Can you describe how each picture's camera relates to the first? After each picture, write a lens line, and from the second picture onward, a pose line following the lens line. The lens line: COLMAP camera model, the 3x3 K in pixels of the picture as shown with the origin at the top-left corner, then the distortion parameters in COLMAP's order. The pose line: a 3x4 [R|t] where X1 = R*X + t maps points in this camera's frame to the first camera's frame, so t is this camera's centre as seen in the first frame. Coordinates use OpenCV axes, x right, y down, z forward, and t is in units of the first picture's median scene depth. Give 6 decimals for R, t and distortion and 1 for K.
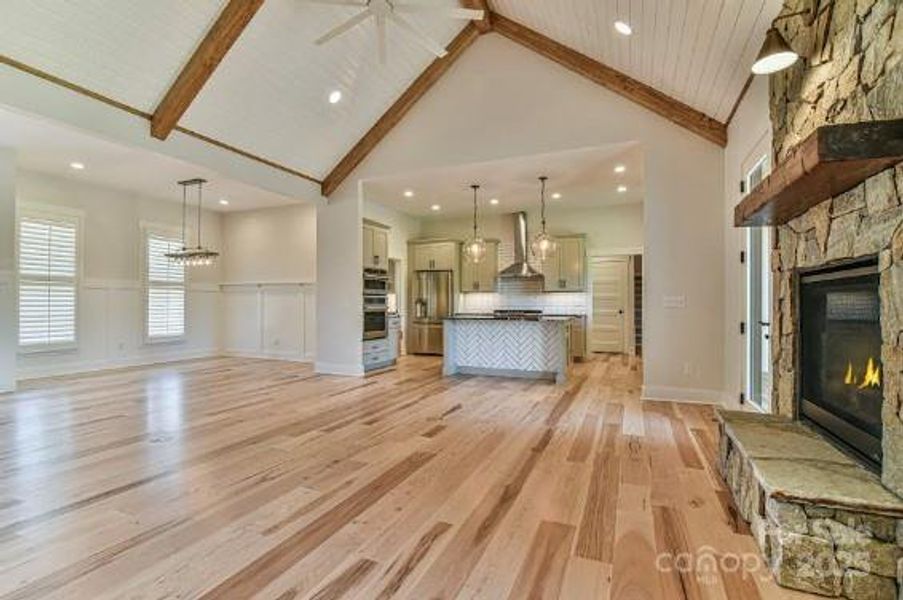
lens RADIAL K [[427.9, 0, 458.4], [0, 427.9, 297.9], [0, 0, 1]] dist [-0.011797, 0.002255]
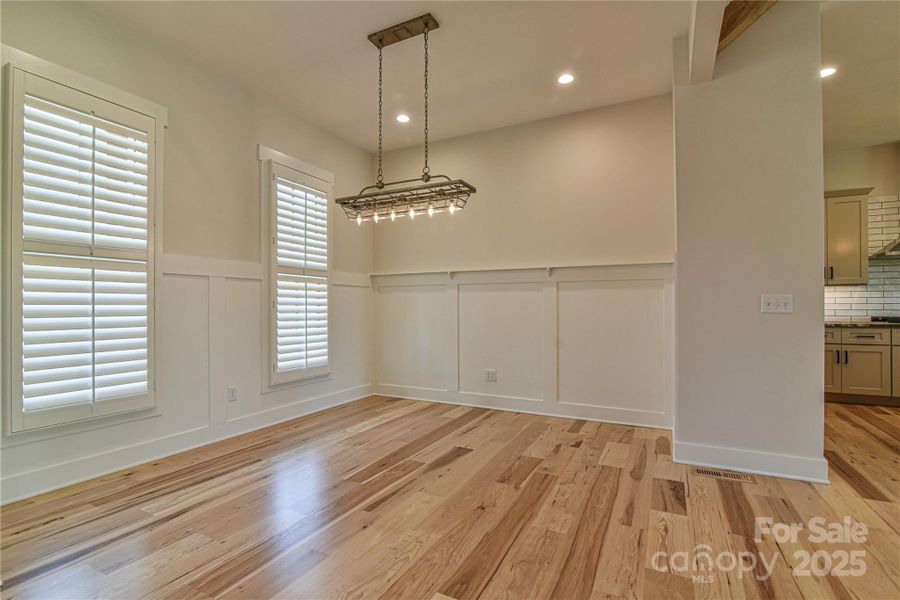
lens RADIAL K [[426.5, 0, 456.9], [0, 426.5, 293.4], [0, 0, 1]] dist [-0.011797, 0.002255]
pose [[0.996265, 0.001733, -0.086327, -0.512808], [-0.001752, 0.999998, -0.000145, -0.003720], [0.086326, 0.000296, 0.996267, 0.552496]]
